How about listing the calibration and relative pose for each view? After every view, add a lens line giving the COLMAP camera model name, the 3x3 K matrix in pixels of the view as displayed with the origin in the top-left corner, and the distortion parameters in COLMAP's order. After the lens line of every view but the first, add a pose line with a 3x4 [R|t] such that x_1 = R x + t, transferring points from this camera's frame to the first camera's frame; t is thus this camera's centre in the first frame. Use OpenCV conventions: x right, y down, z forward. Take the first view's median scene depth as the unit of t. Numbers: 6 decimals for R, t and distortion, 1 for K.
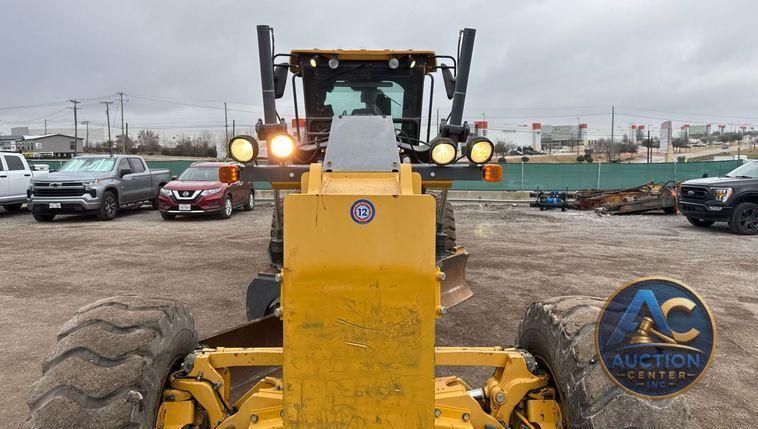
lens RADIAL K [[522.0, 0, 381.9], [0, 522.0, 180.2], [0, 0, 1]] dist [0.073002, -0.116288]
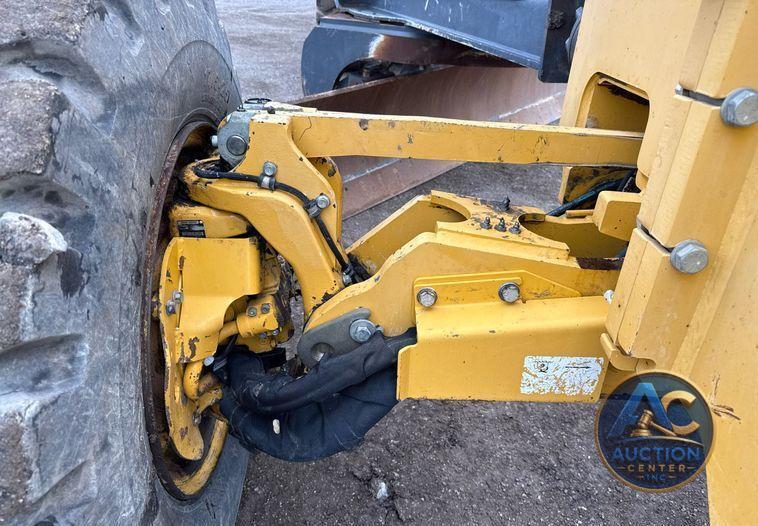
lens RADIAL K [[536.8, 0, 380.6], [0, 536.8, 278.4], [0, 0, 1]] dist [0.105229, -0.154962]
pose [[0.996707, 0.074482, -0.032046, -0.223487], [-0.049020, 0.868327, 0.493565, 0.219646], [0.064588, -0.490369, 0.869119, 0.580464]]
